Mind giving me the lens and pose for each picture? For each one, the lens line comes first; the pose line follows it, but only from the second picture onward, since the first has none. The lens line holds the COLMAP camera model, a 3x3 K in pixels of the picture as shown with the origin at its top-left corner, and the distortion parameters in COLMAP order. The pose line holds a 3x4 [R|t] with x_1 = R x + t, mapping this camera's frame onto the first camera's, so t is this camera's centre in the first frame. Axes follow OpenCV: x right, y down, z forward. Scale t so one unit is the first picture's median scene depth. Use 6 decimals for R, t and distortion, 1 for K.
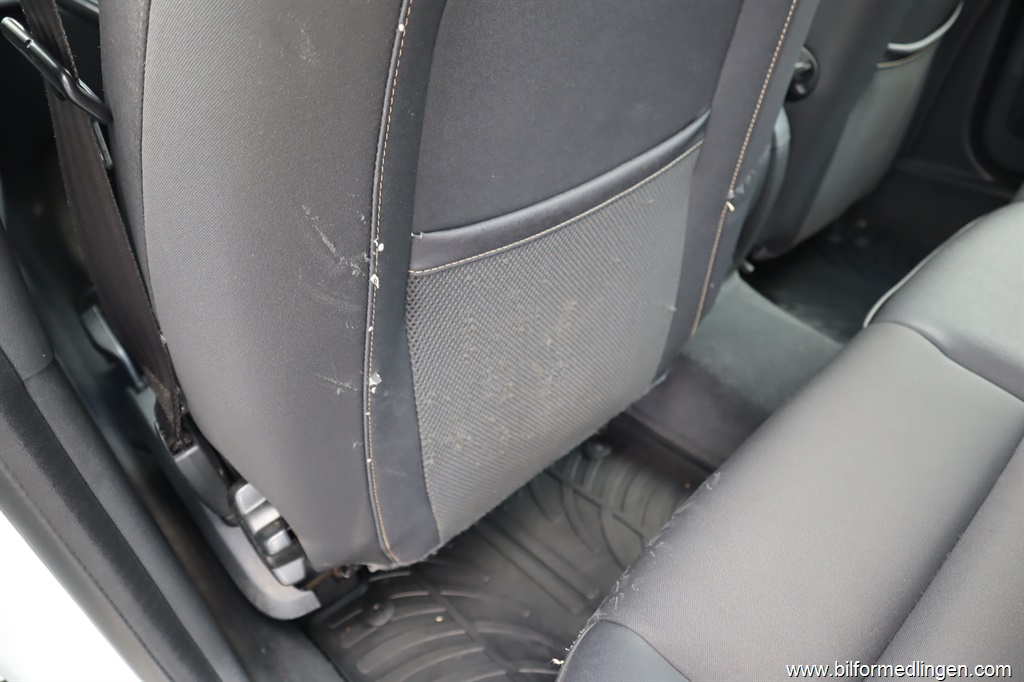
lens RADIAL K [[707.6, 0, 512.0], [0, 707.6, 341.0], [0, 0, 1]] dist [-0.124289, 0.073004]
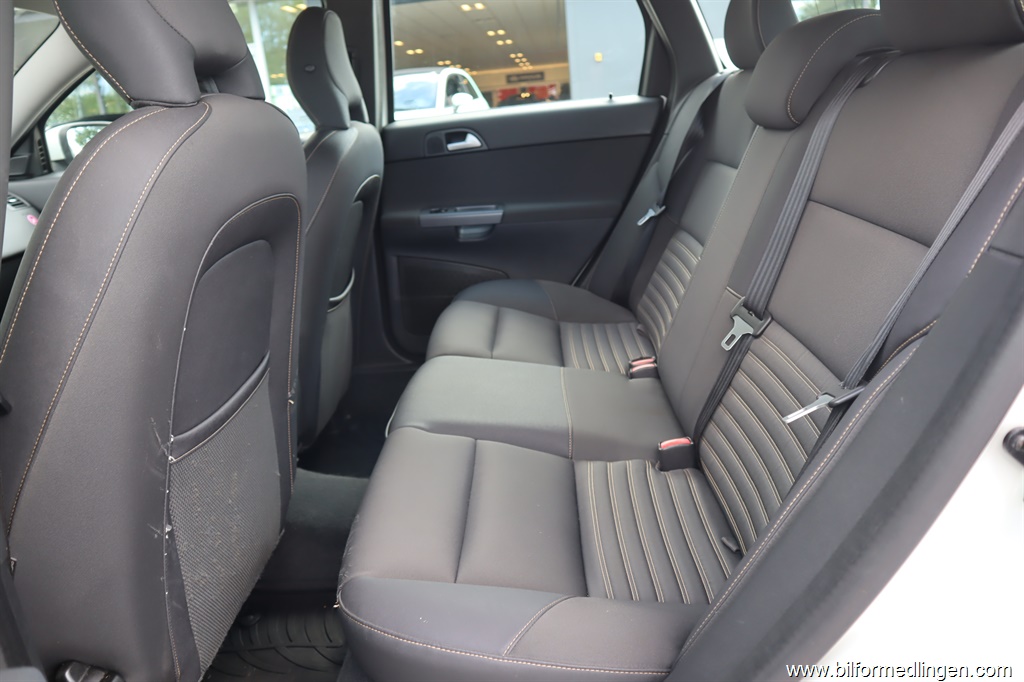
lens RADIAL K [[707.6, 0, 512.0], [0, 707.6, 341.0], [0, 0, 1]] dist [-0.124289, 0.073004]
pose [[0.693912, -0.213185, 0.687778, -0.416477], [0.450167, 0.873929, -0.183298, 0.212837], [-0.561993, 0.436808, 0.702398, -0.519362]]
